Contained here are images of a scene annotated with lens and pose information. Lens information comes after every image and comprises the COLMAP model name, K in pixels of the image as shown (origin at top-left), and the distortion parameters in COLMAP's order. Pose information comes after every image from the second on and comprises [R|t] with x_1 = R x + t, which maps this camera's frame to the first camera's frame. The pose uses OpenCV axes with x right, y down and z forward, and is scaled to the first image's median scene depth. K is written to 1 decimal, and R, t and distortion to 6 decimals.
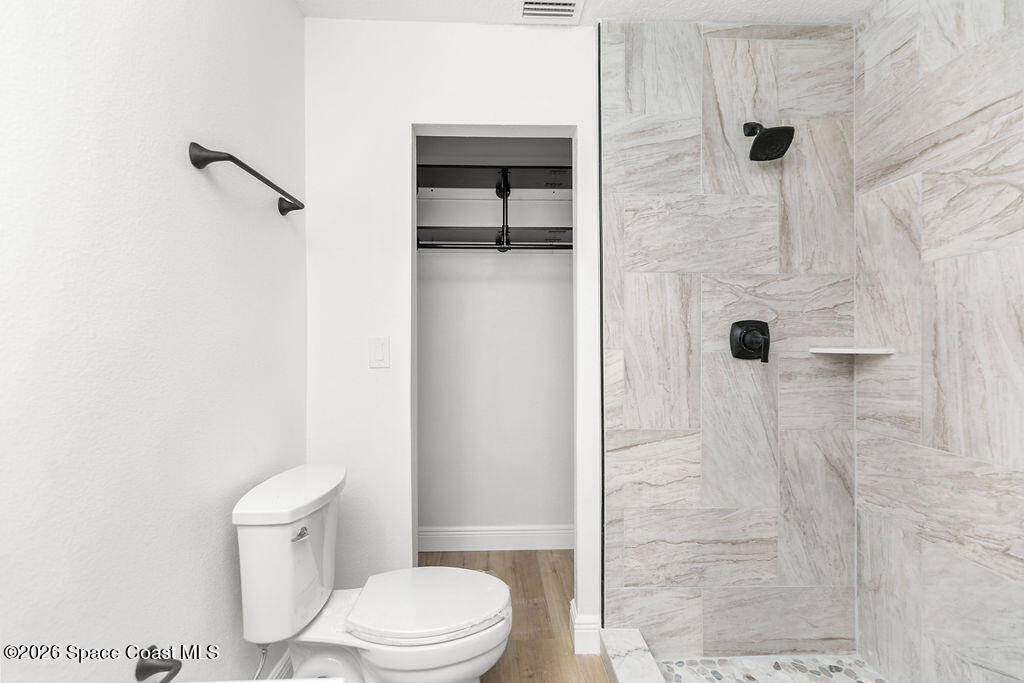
lens RADIAL K [[467.2, 0, 513.1], [0, 467.2, 341.8], [0, 0, 1]] dist [0.002029, 0.000612]
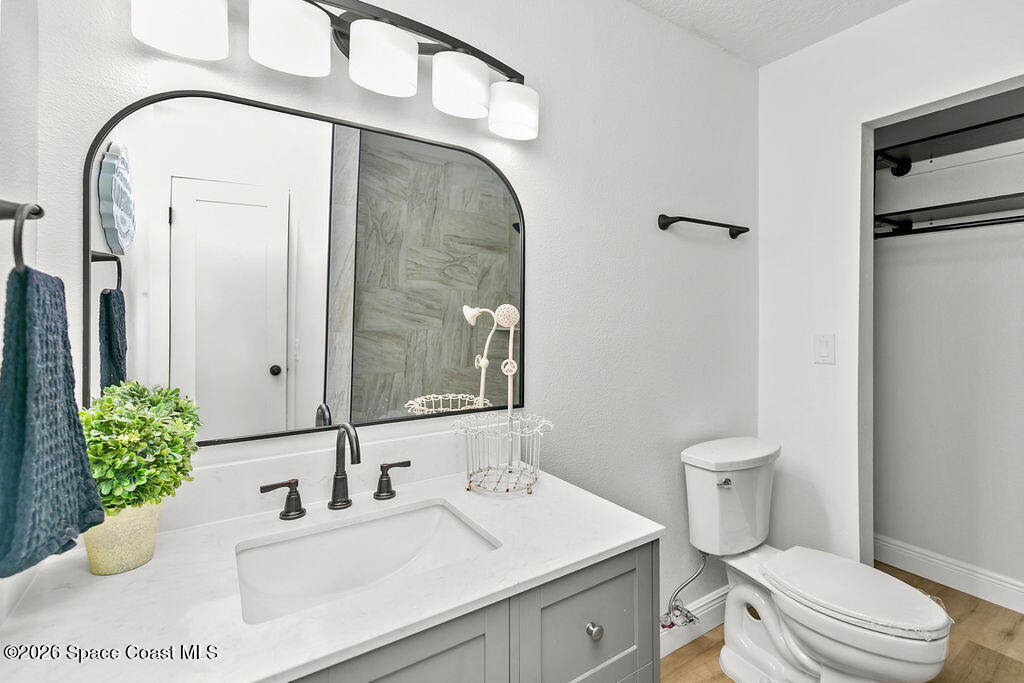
lens RADIAL K [[467.2, 0, 512.2], [0, 467.2, 332.0], [0, 0, 1]] dist [0.002029, 0.000612]
pose [[0.497545, 0.021148, -0.867181, 0.392224], [-0.002766, 0.999736, 0.022794, -0.054517], [0.867434, -0.008942, 0.497472, -0.202755]]
